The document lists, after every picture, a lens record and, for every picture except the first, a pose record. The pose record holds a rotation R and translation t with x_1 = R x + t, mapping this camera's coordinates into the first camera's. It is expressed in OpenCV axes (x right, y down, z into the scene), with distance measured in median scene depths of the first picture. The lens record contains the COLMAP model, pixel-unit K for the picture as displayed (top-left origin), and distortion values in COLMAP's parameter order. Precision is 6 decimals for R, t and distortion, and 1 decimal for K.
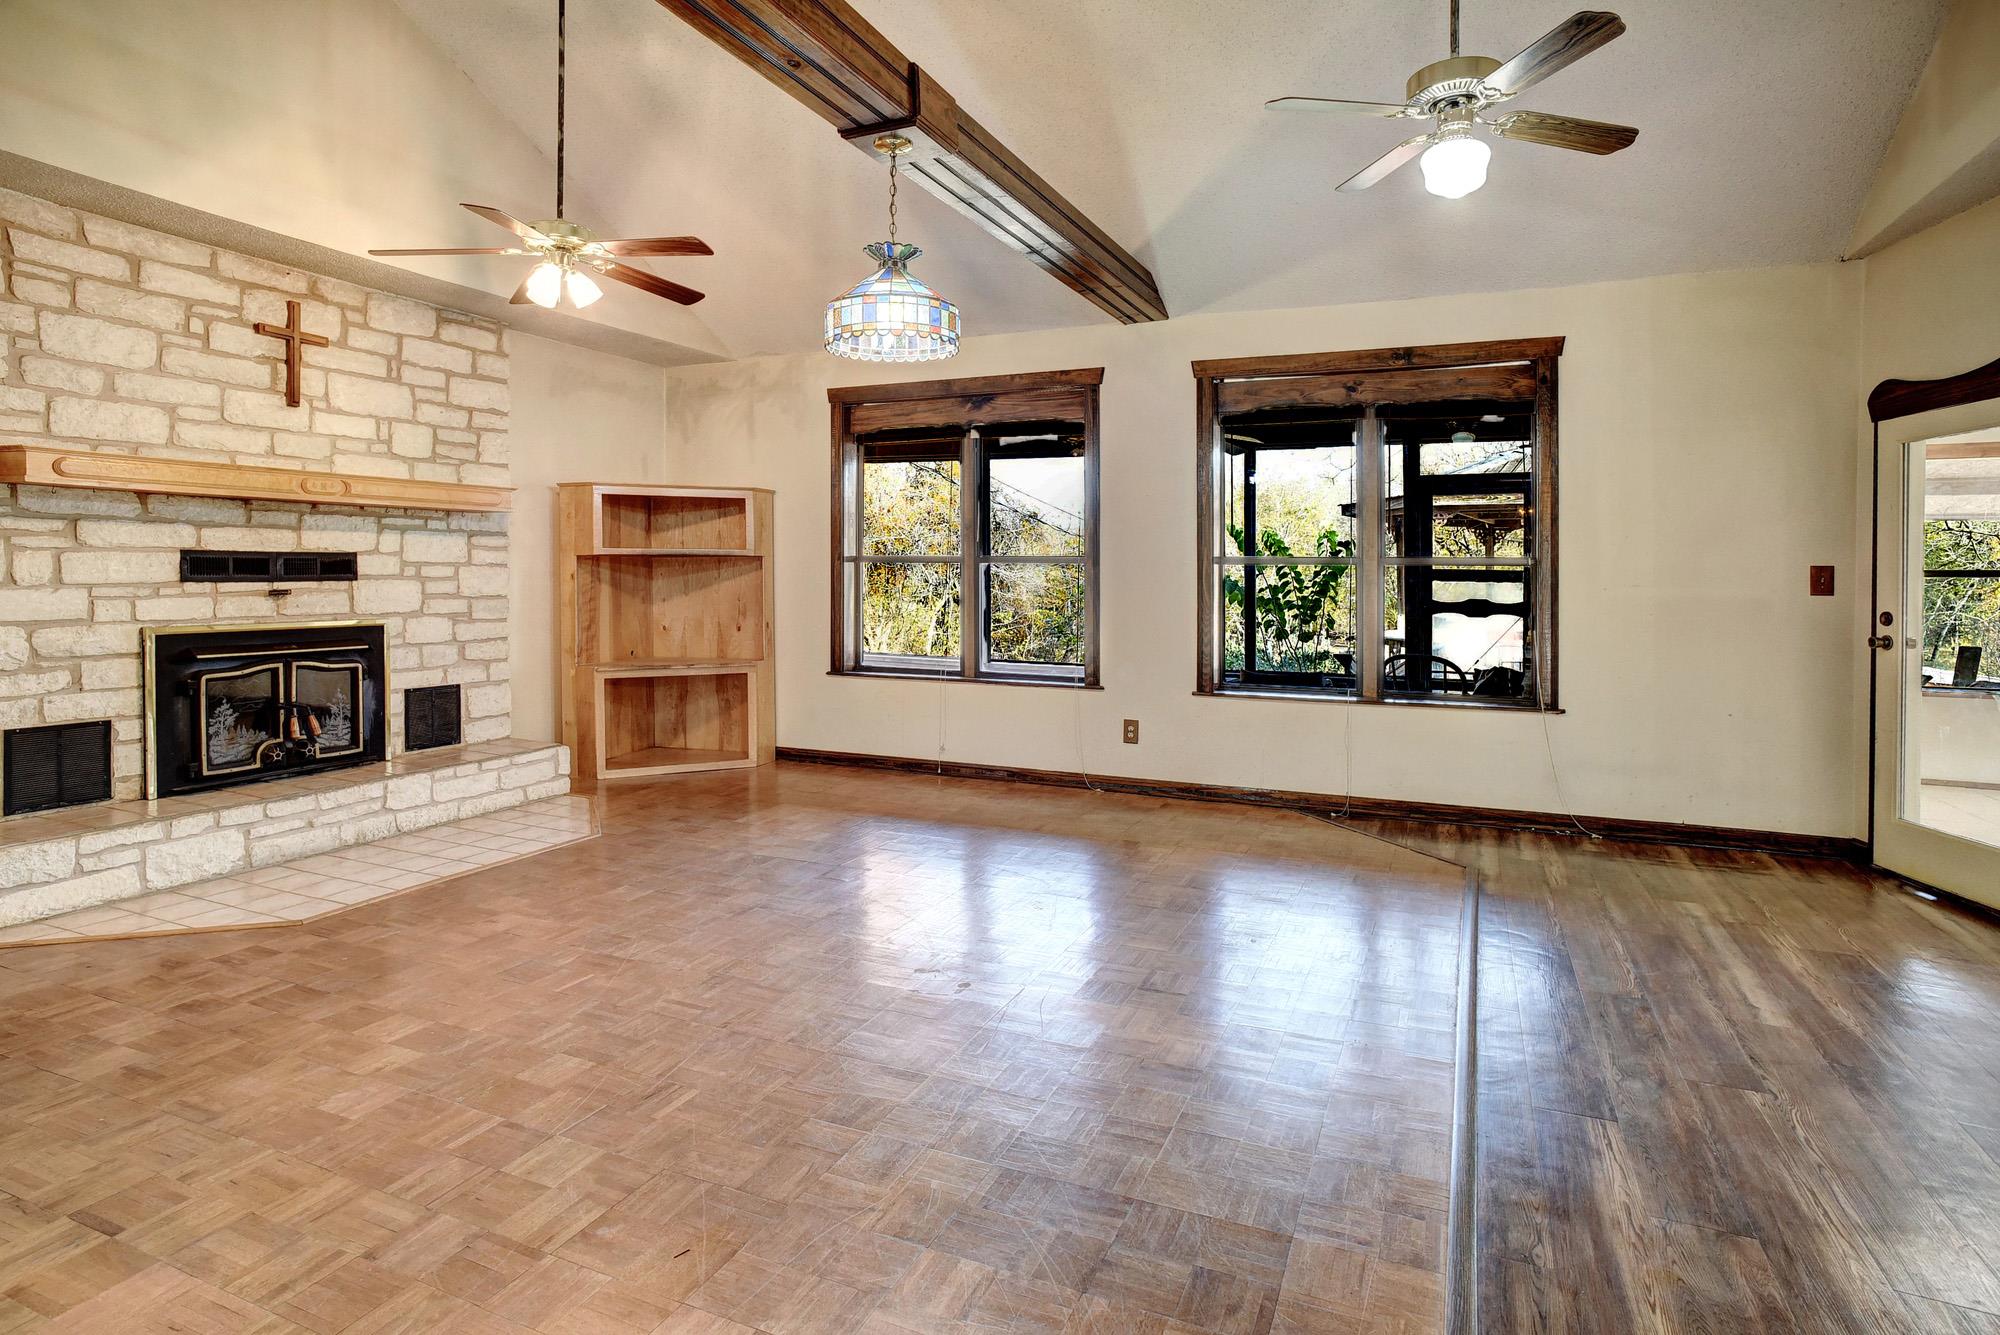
lens RADIAL K [[1133.4, 0, 934.0], [0, 1133.4, 584.4], [0, 0, 1]] dist [-0.001515, 0.091669]
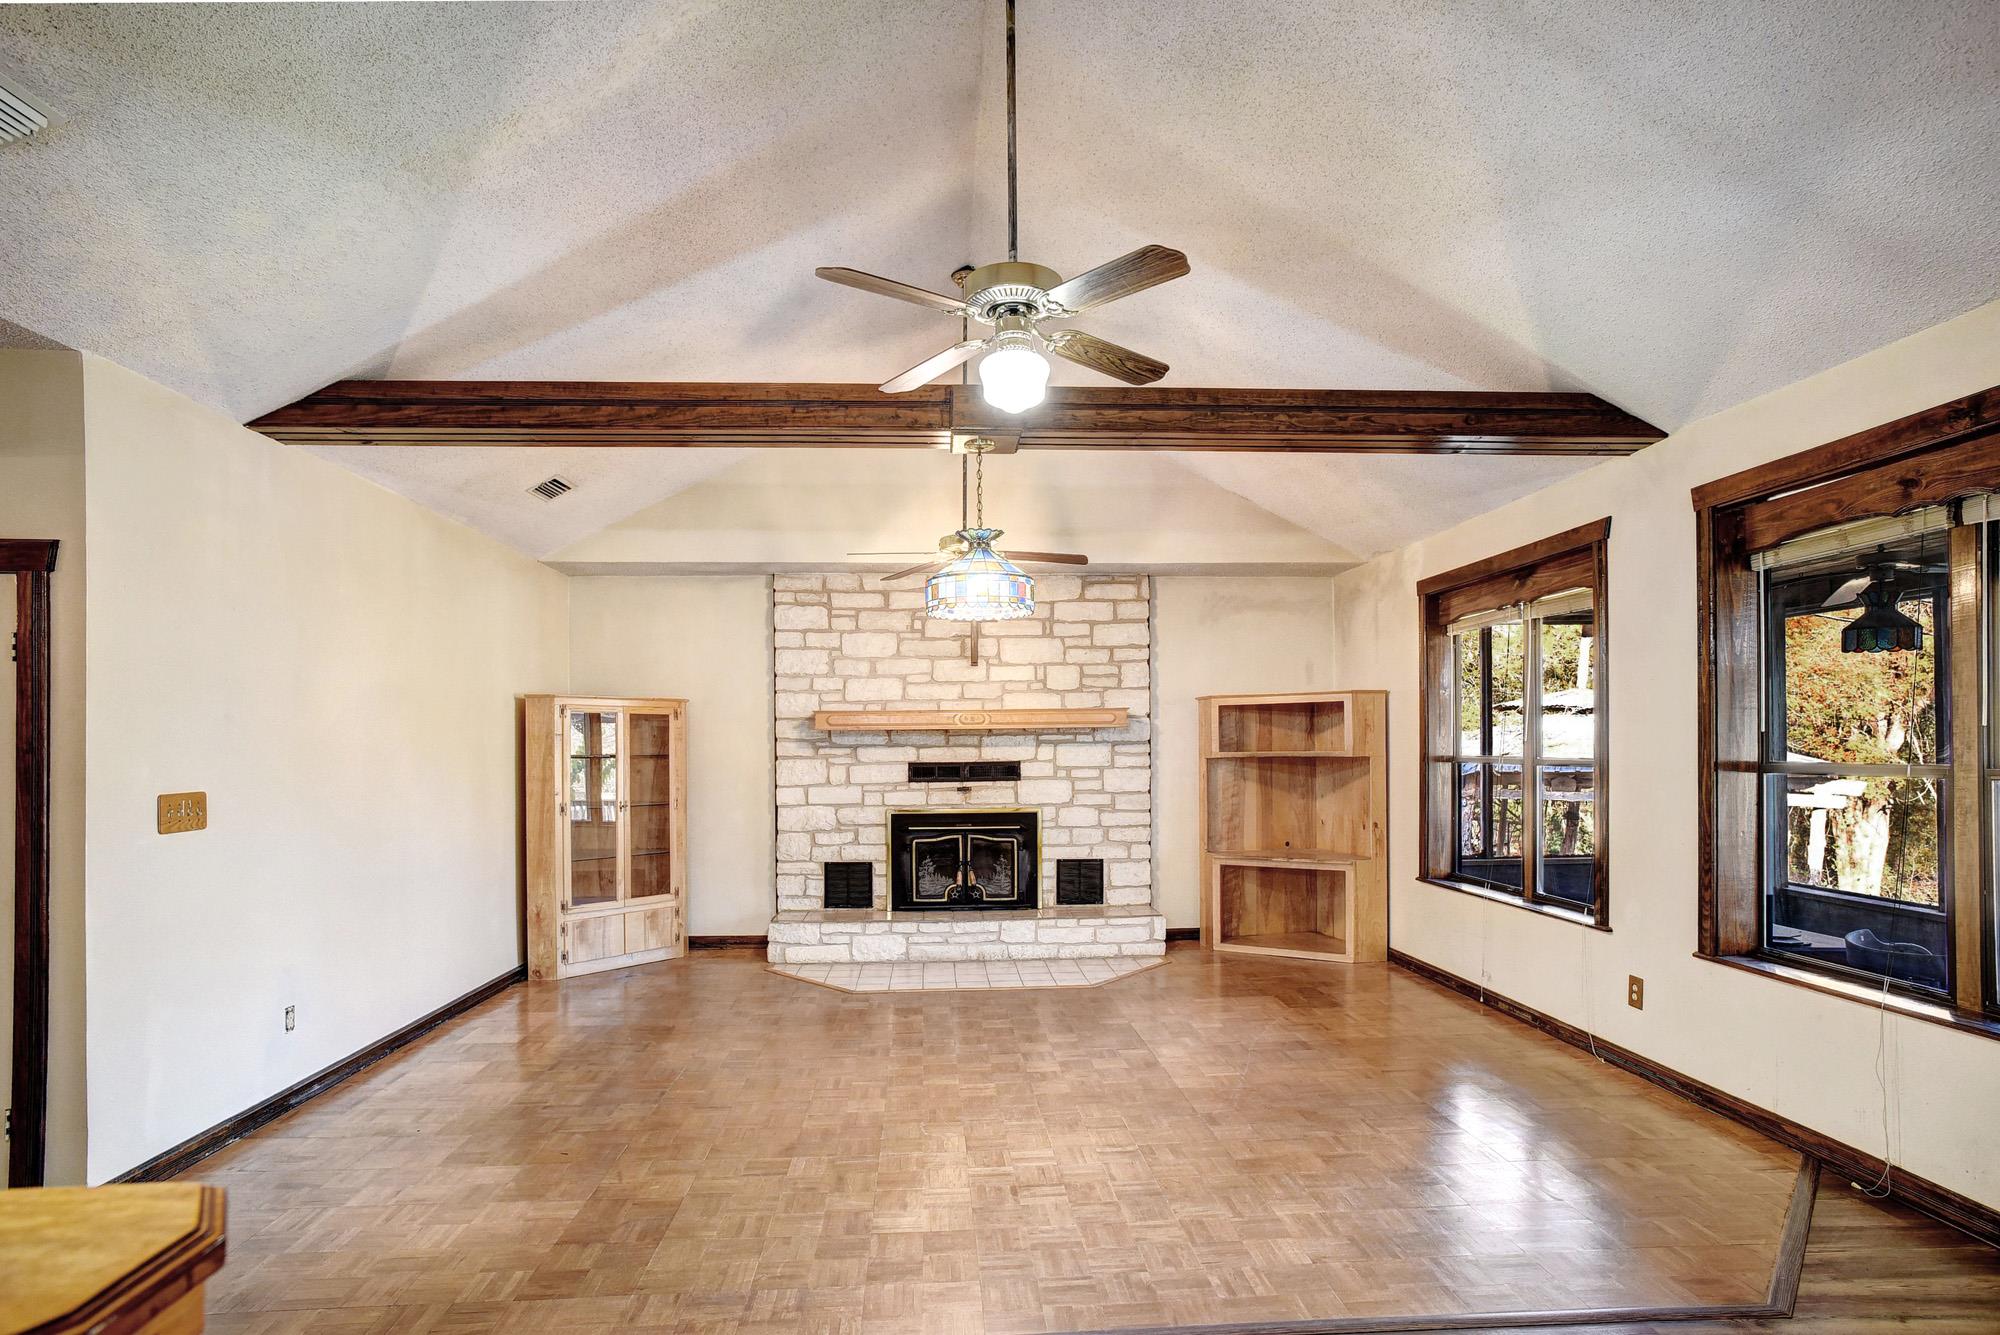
lens RADIAL K [[1098.4, 0, 998.6], [0, 1098.4, 777.5], [0, 0, 1]] dist [-0.000815, 0.000371]
pose [[0.494239, 0.011899, -0.869245, 0.668272], [0.004672, 0.999856, 0.016343, -0.029442], [0.869314, -0.012139, 0.494112, 0.291134]]
